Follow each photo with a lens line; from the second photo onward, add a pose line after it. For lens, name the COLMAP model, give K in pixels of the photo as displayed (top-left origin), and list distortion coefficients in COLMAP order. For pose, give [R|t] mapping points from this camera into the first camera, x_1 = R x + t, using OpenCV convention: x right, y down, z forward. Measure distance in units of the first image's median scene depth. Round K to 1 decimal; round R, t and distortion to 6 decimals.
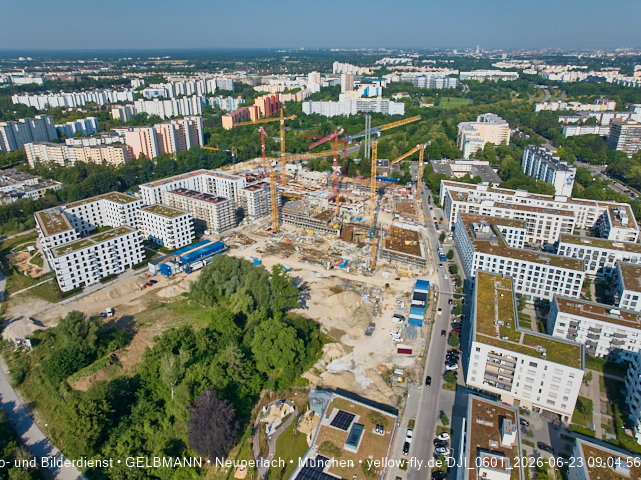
lens RADIAL K [[452.0, 0, 319.7], [0, 452.0, 240.6], [0, 0, 1]] dist [-0.030062, 0.014026]
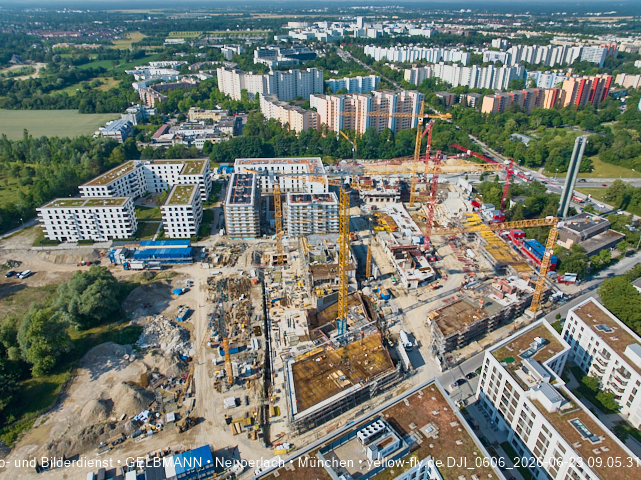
lens RADIAL K [[452.0, 0, 319.7], [0, 452.0, 240.6], [0, 0, 1]] dist [-0.030062, 0.014026]
pose [[0.648042, 0.366548, -0.667596, 0.456191], [-0.307792, 0.927840, 0.210660, -0.244224], [0.696639, 0.068964, 0.714099, 0.518460]]
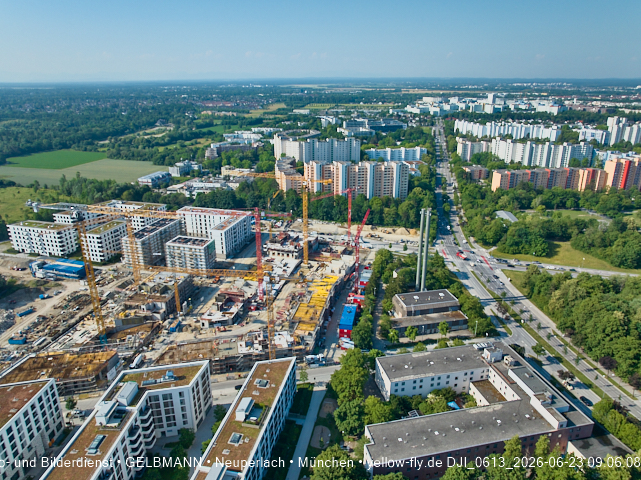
lens RADIAL K [[452.0, 0, 319.7], [0, 452.0, 240.6], [0, 0, 1]] dist [-0.030062, 0.014026]
pose [[0.351936, 0.324409, -0.878009, 0.805182], [-0.370656, 0.909642, 0.187526, -0.423864], [0.859509, 0.259442, 0.440380, 0.920838]]
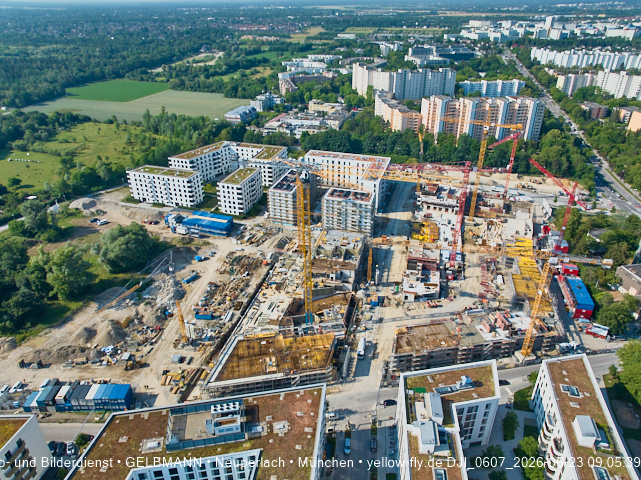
lens RADIAL K [[452.0, 0, 319.7], [0, 452.0, 240.6], [0, 0, 1]] dist [-0.030062, 0.014026]
pose [[0.316539, 0.456785, -0.831355, 0.581164], [-0.374801, 0.865334, 0.332749, -0.322872], [0.871394, 0.206265, 0.445115, 0.696964]]
